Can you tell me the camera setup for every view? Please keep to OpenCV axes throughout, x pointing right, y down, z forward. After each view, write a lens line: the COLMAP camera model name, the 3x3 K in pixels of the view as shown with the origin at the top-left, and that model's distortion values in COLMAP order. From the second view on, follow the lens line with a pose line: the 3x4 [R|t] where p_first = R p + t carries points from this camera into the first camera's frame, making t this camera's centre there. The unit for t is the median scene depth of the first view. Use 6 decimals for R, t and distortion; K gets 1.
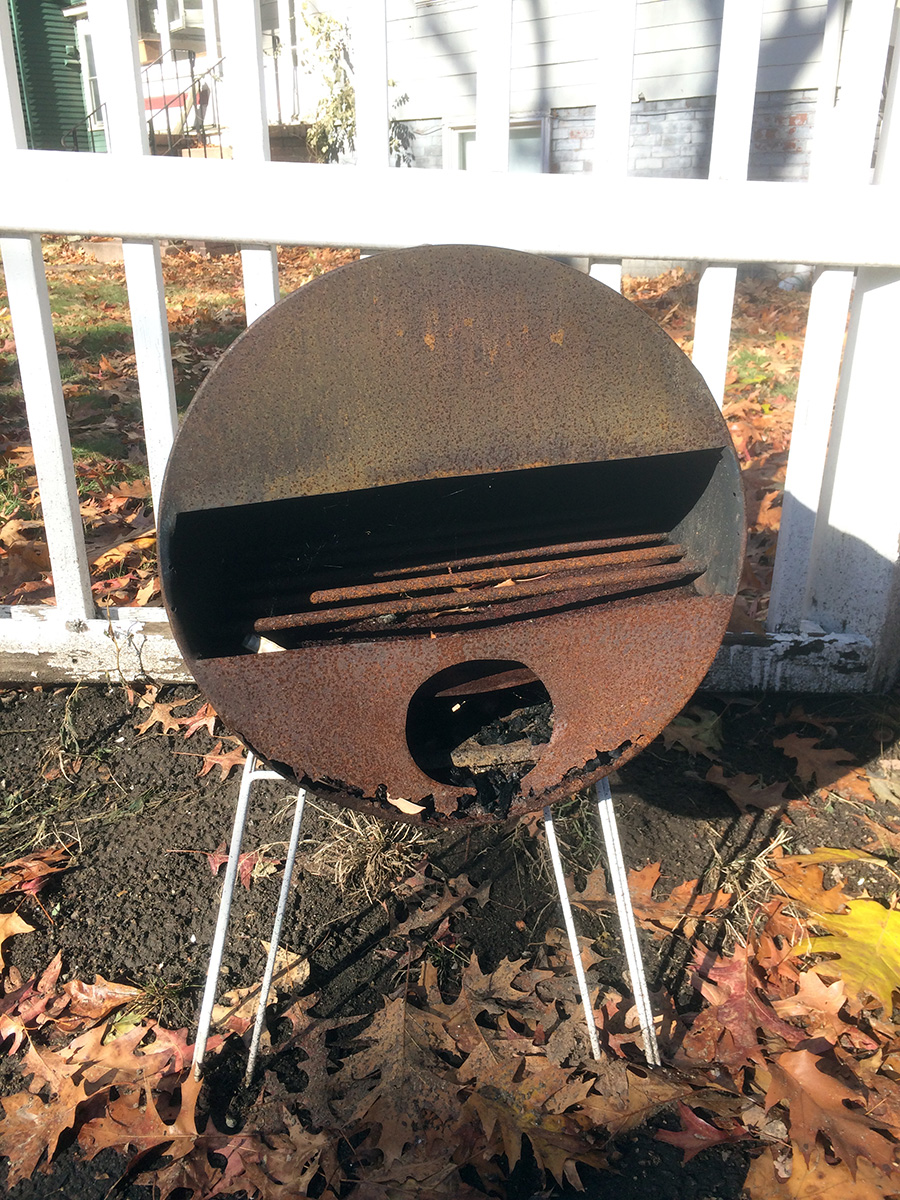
lens RADIAL K [[1013.6, 0, 450.0], [0, 1013.6, 600.0], [0, 0, 1]] dist [0.006151, 0.002858]
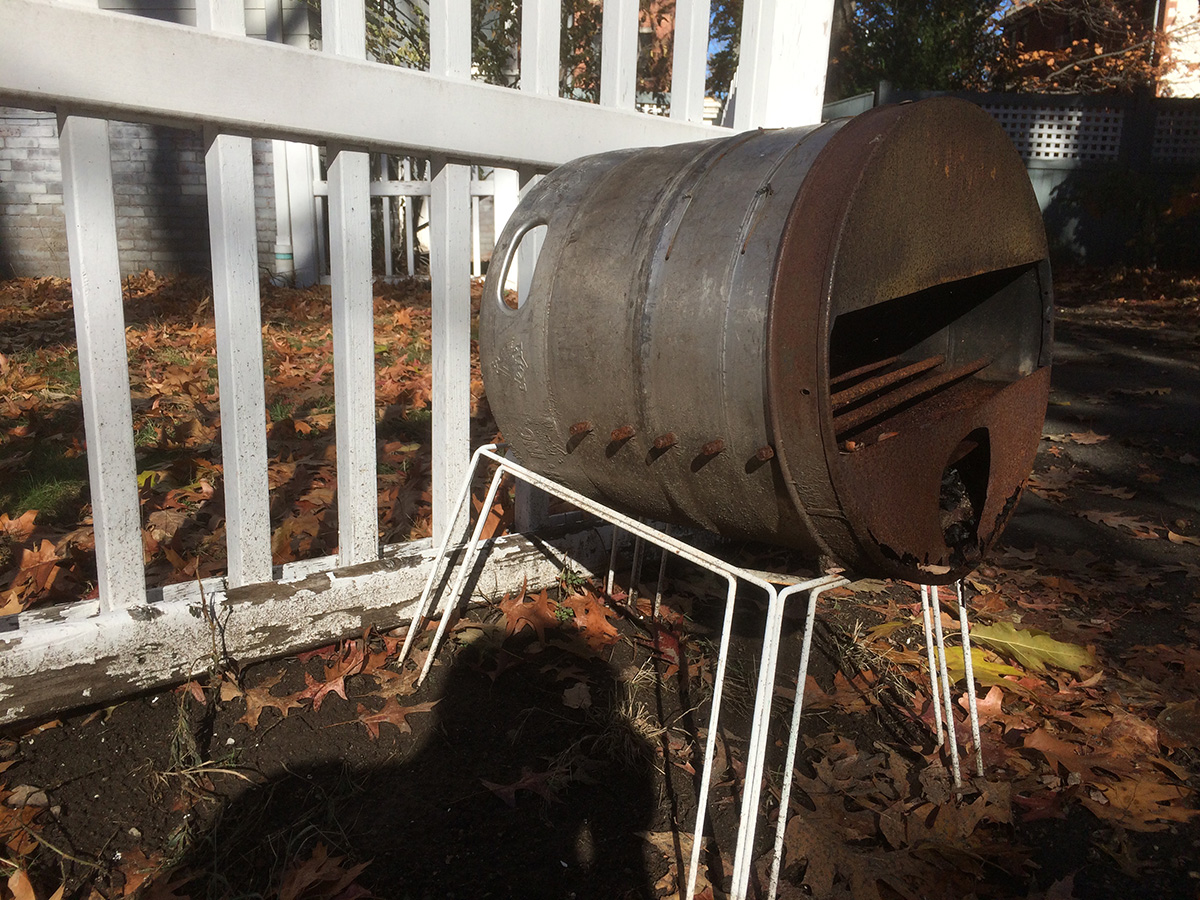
lens RADIAL K [[1003.4, 0, 600.0], [0, 1003.4, 450.0], [0, 0, 1]] dist [0.006237, 0.002724]
pose [[0.763248, -0.127037, 0.633494, -0.562798], [0.220161, 0.972938, -0.070149, 0.034683], [-0.607439, 0.193012, 0.770561, 0.177372]]
